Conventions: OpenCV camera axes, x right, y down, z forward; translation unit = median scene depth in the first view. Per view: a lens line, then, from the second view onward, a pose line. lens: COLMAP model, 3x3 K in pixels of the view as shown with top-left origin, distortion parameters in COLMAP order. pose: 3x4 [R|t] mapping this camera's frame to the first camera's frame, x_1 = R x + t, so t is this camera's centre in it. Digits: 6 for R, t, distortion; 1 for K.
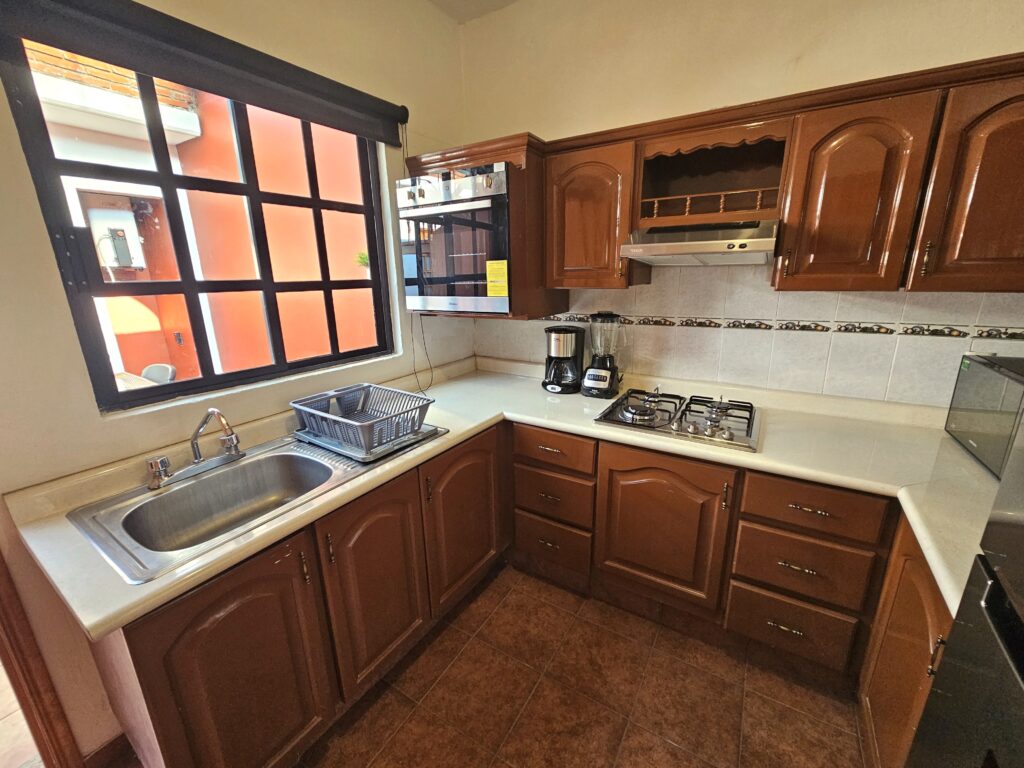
lens RADIAL K [[420.2, 0, 513.6], [0, 420.2, 386.0], [0, 0, 1]] dist [0.000837, 0.001836]
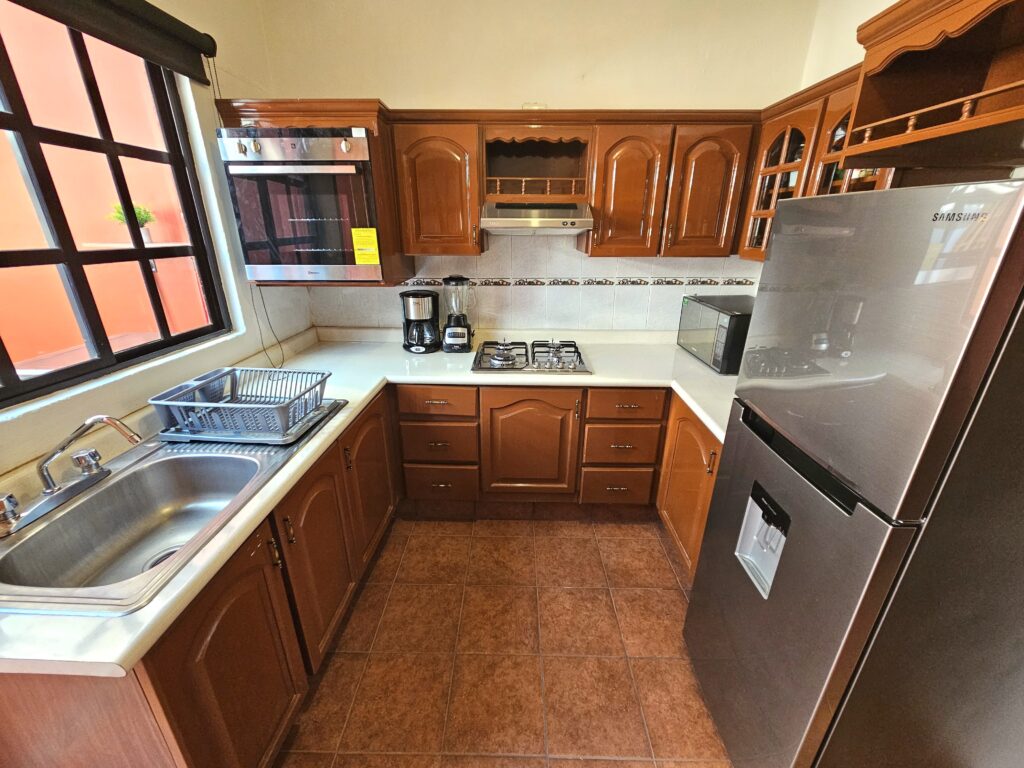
lens RADIAL K [[420.2, 0, 506.8], [0, 420.2, 386.6], [0, 0, 1]] dist [0.000837, 0.001836]
pose [[0.860763, -0.161583, 0.482678, -0.299786], [0.116432, 0.985637, 0.122322, -0.006672], [-0.495511, -0.049092, 0.867213, -0.067824]]
